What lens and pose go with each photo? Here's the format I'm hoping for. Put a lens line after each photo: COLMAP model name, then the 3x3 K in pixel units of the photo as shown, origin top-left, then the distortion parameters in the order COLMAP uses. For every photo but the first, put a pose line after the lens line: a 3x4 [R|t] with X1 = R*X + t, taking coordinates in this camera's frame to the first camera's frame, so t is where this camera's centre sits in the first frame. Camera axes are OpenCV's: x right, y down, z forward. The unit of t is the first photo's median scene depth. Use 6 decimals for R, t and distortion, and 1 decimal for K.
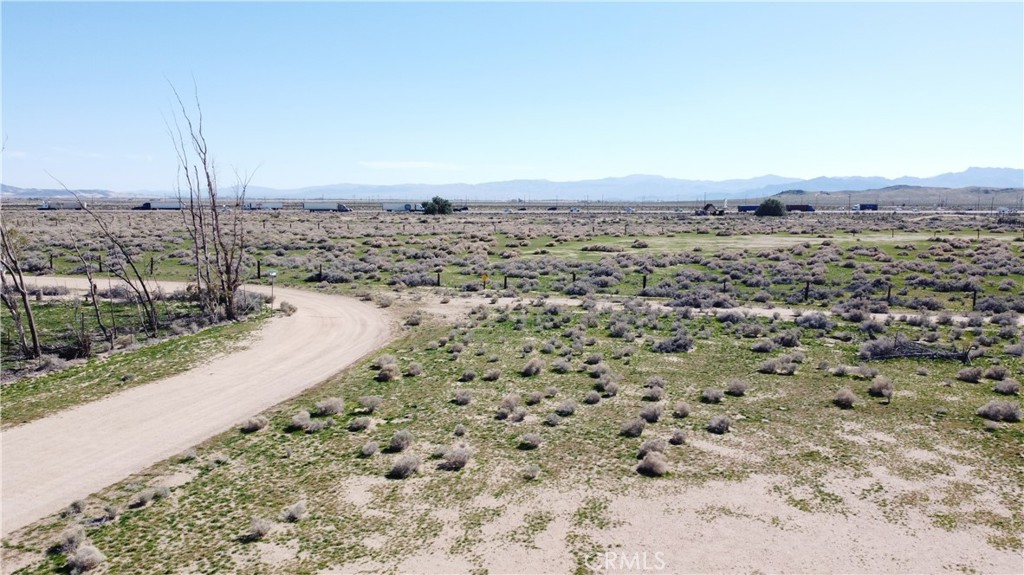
lens RADIAL K [[770.6, 0, 508.4], [0, 770.6, 289.1], [0, 0, 1]] dist [0.003091, -0.009824]
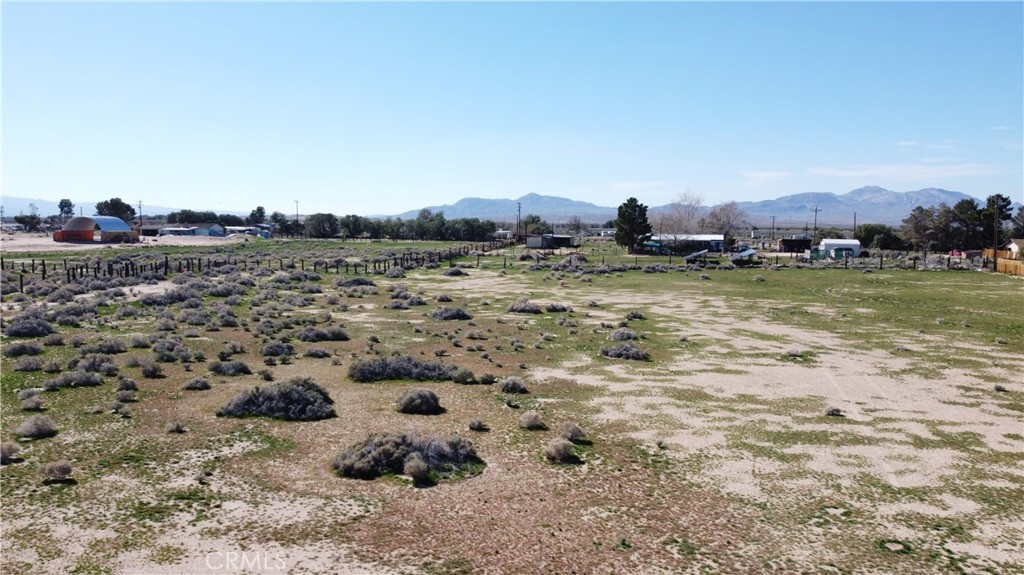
lens RADIAL K [[770.6, 0, 513.3], [0, 770.6, 287.2], [0, 0, 1]] dist [0.003091, -0.009824]
pose [[-0.056721, -0.089391, 0.994380, -0.493035], [0.102938, 0.990152, 0.094883, -0.029013], [-0.993069, 0.107741, -0.046961, 1.426681]]
